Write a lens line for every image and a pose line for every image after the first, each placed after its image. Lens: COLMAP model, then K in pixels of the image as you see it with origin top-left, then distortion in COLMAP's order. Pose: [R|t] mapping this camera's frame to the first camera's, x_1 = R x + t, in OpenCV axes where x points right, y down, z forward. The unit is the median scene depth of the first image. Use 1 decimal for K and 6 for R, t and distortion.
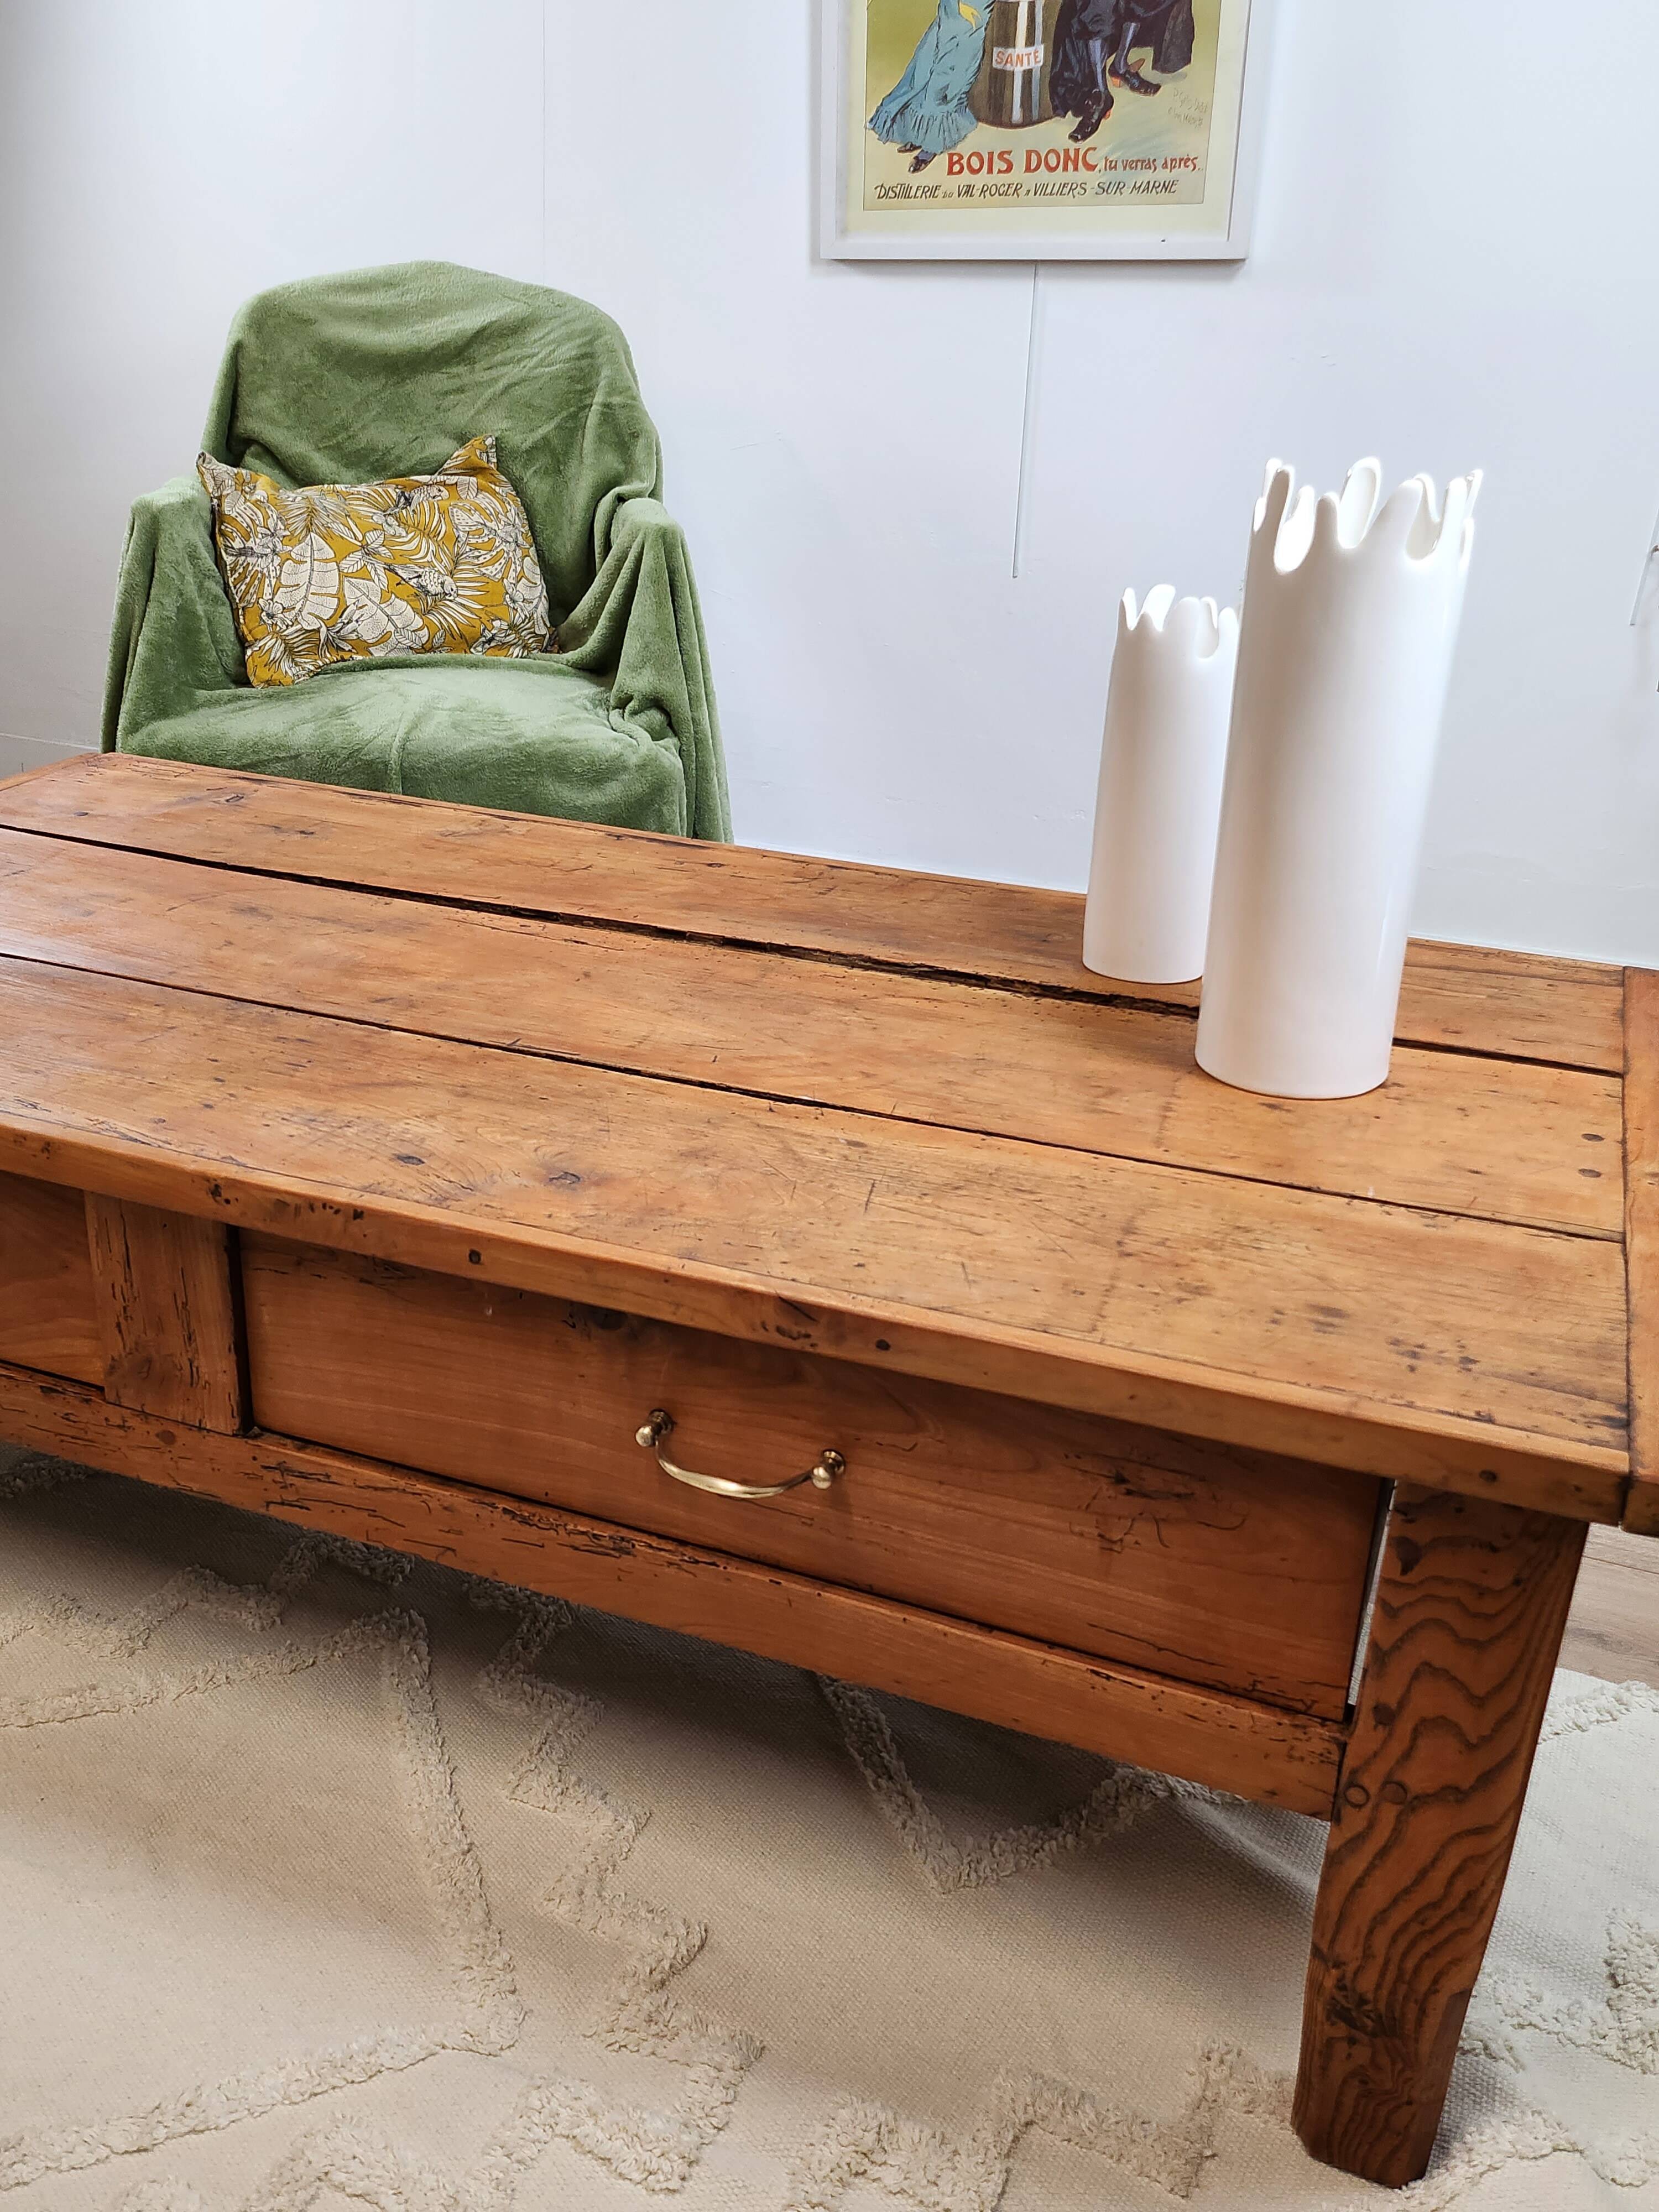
lens RADIAL K [[1946.5, 0, 793.9], [0, 1946.5, 1099.2], [0, 0, 1]] dist [0.081860, -0.082981]
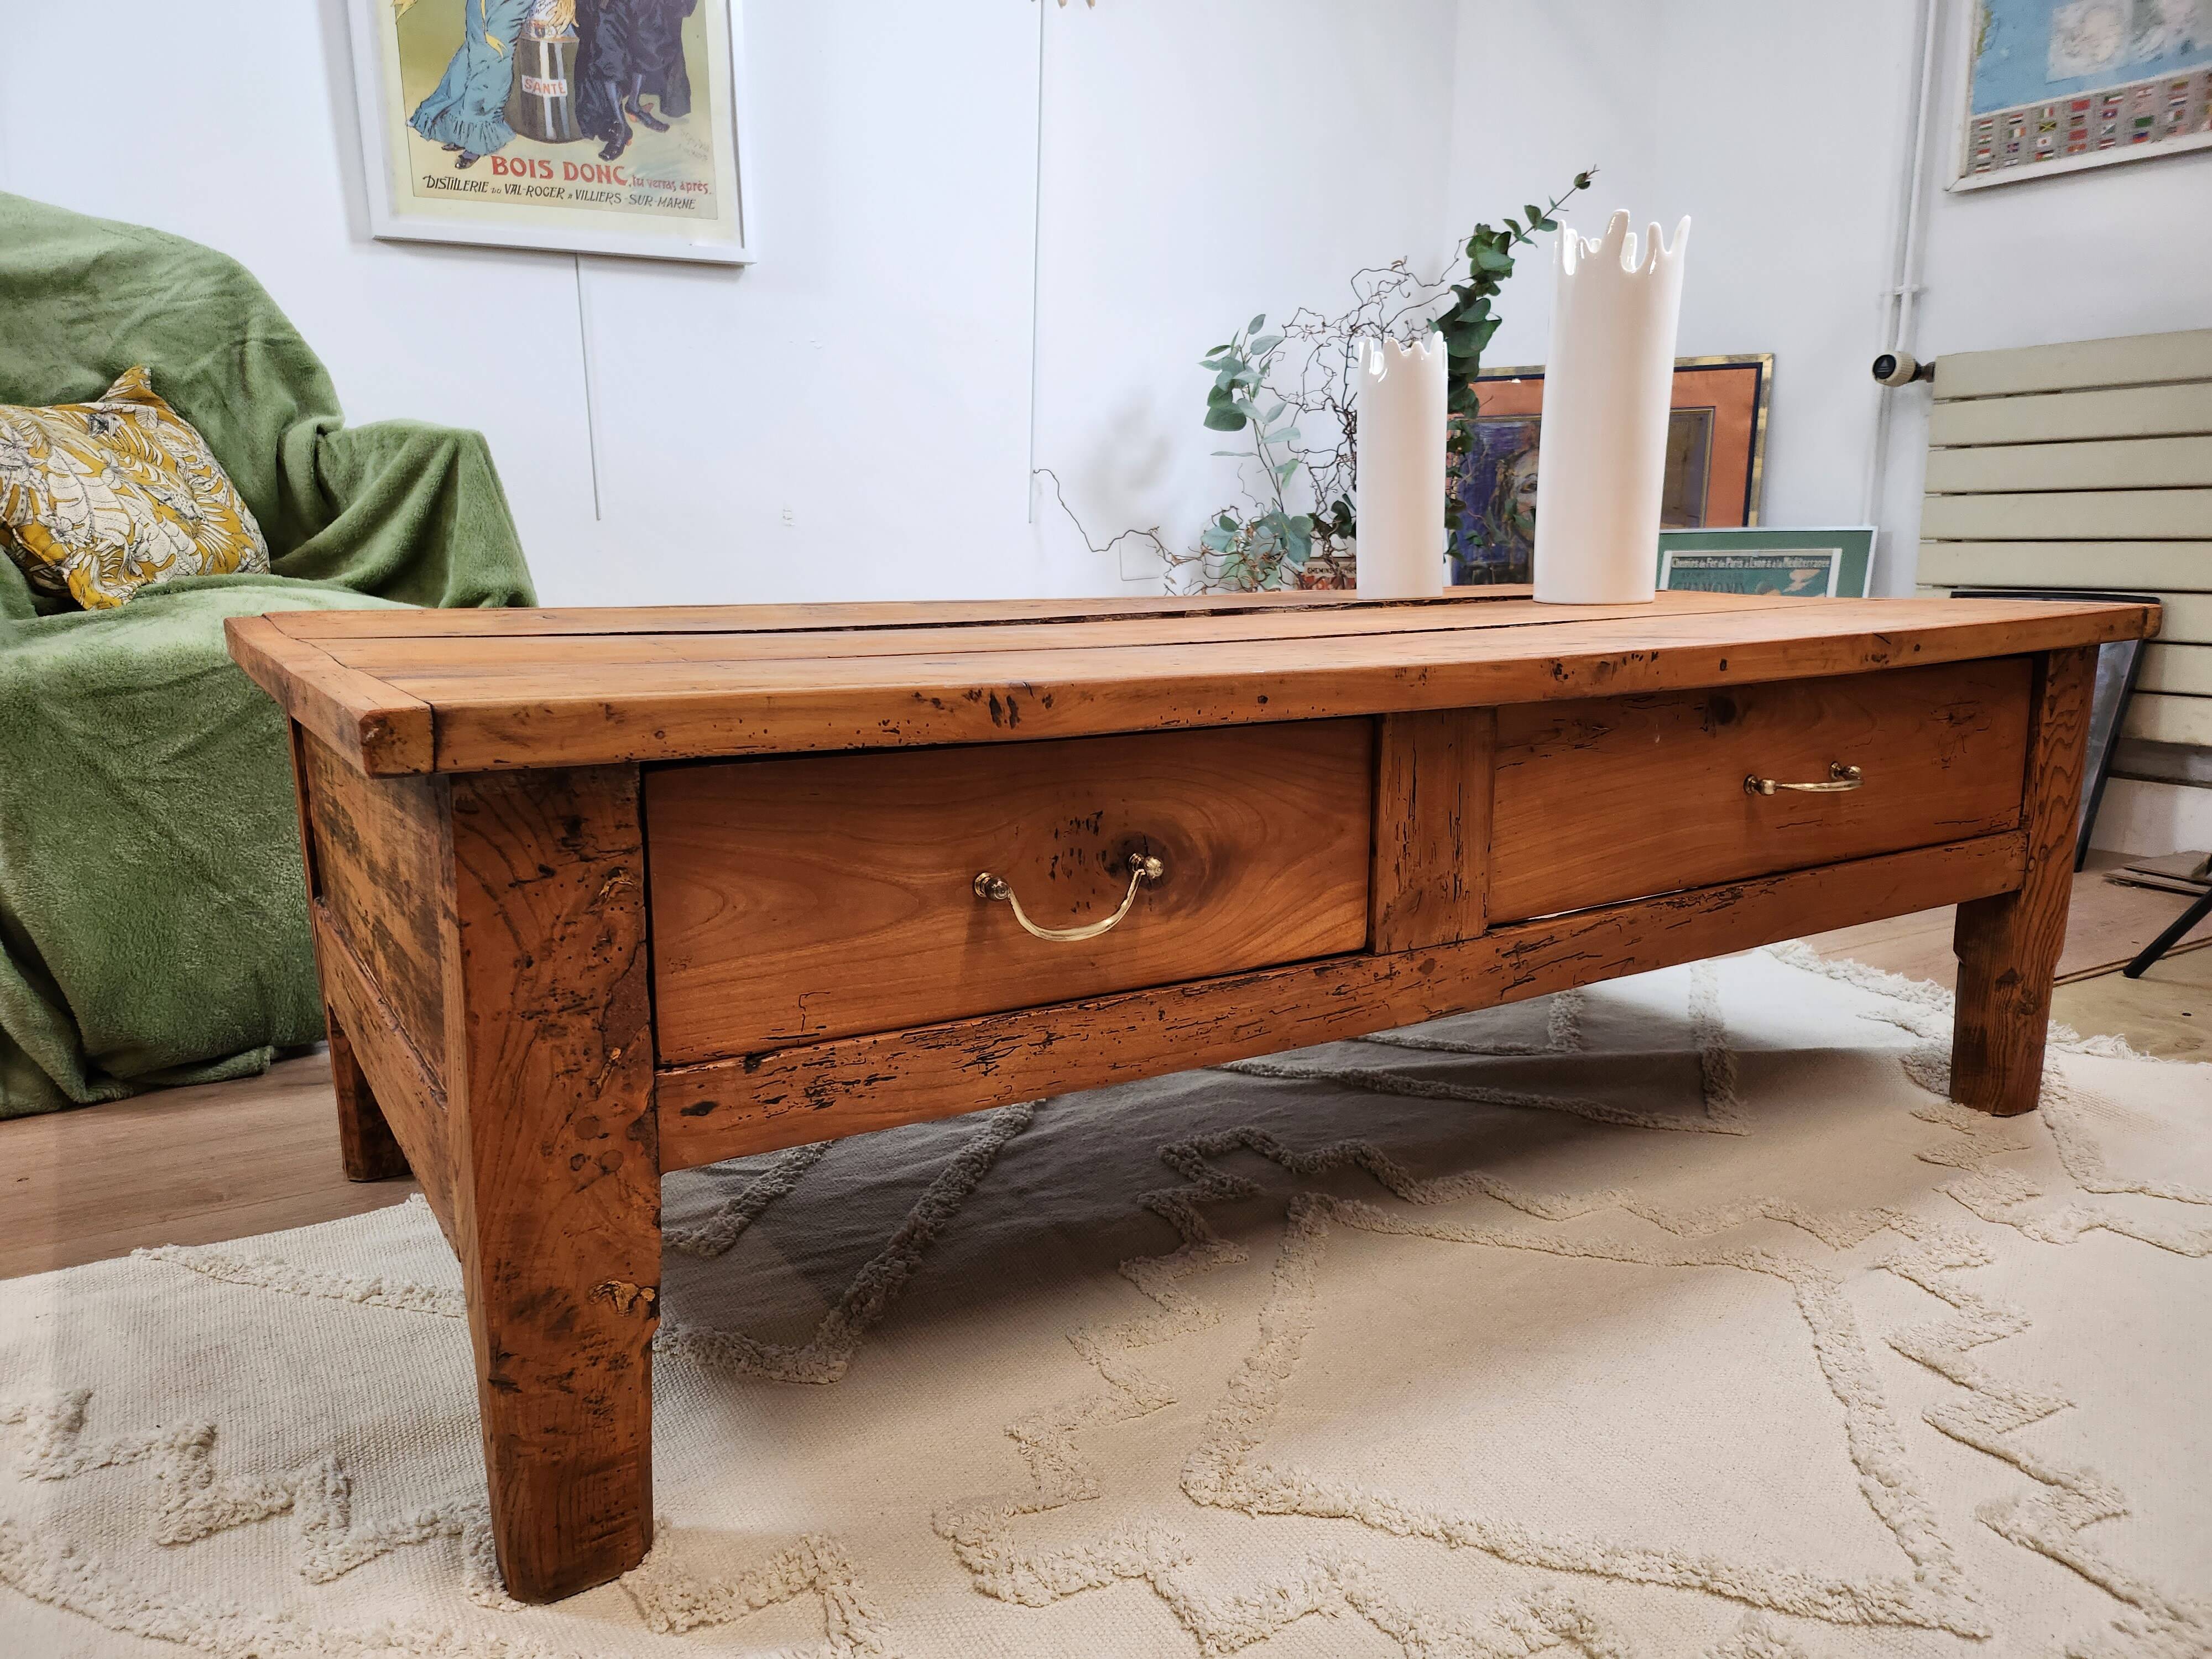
lens RADIAL K [[1567.5, 0, 1104.5], [0, 1567.5, 849.2], [0, 0, 1]] dist [0.079672, -0.094991]
pose [[0.587924, -0.192664, 0.785637, -1.107832], [0.328363, 0.944446, -0.014118, 0.065626], [-0.739272, 0.266274, 0.618527, 0.585724]]
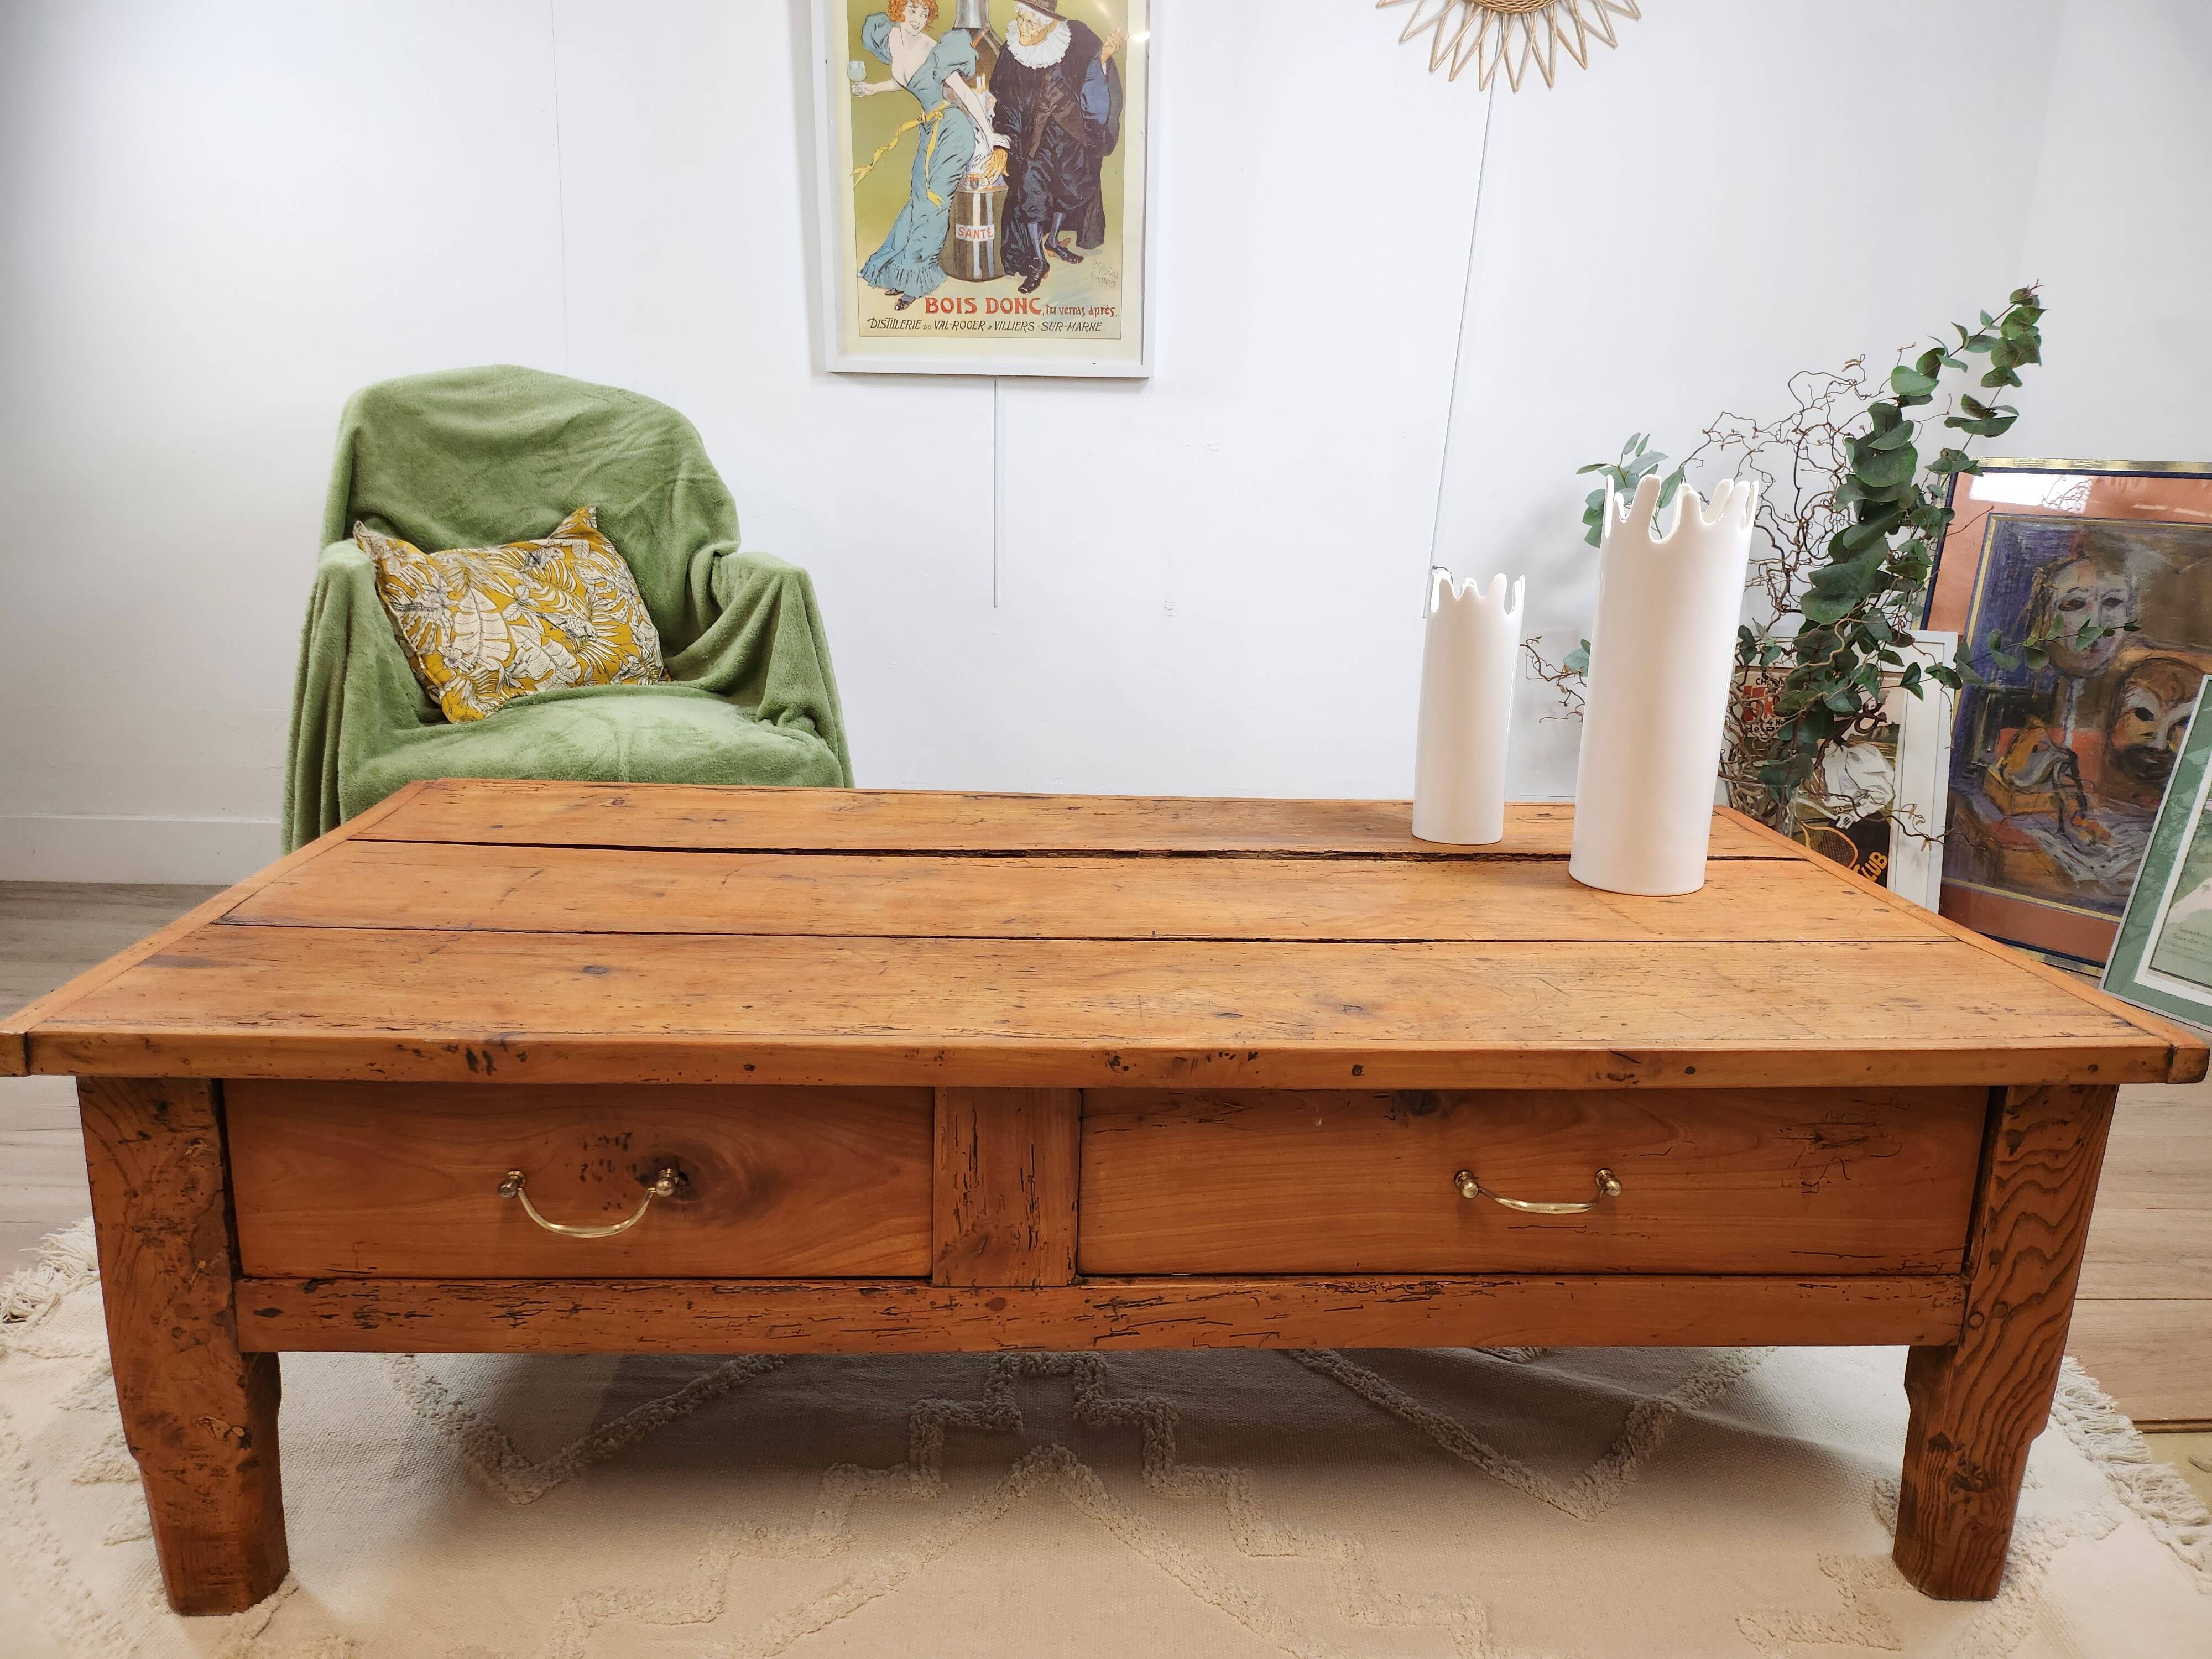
lens RADIAL K [[1566.6, 0, 1127.0], [0, 1566.6, 845.4], [0, 0, 1]] dist [0.084009, -0.094176]
pose [[0.899618, -0.108941, 0.422871, -0.620492], [0.162712, 0.982272, -0.093099, 0.006514], [-0.405231, 0.152559, 0.901395, 0.095614]]
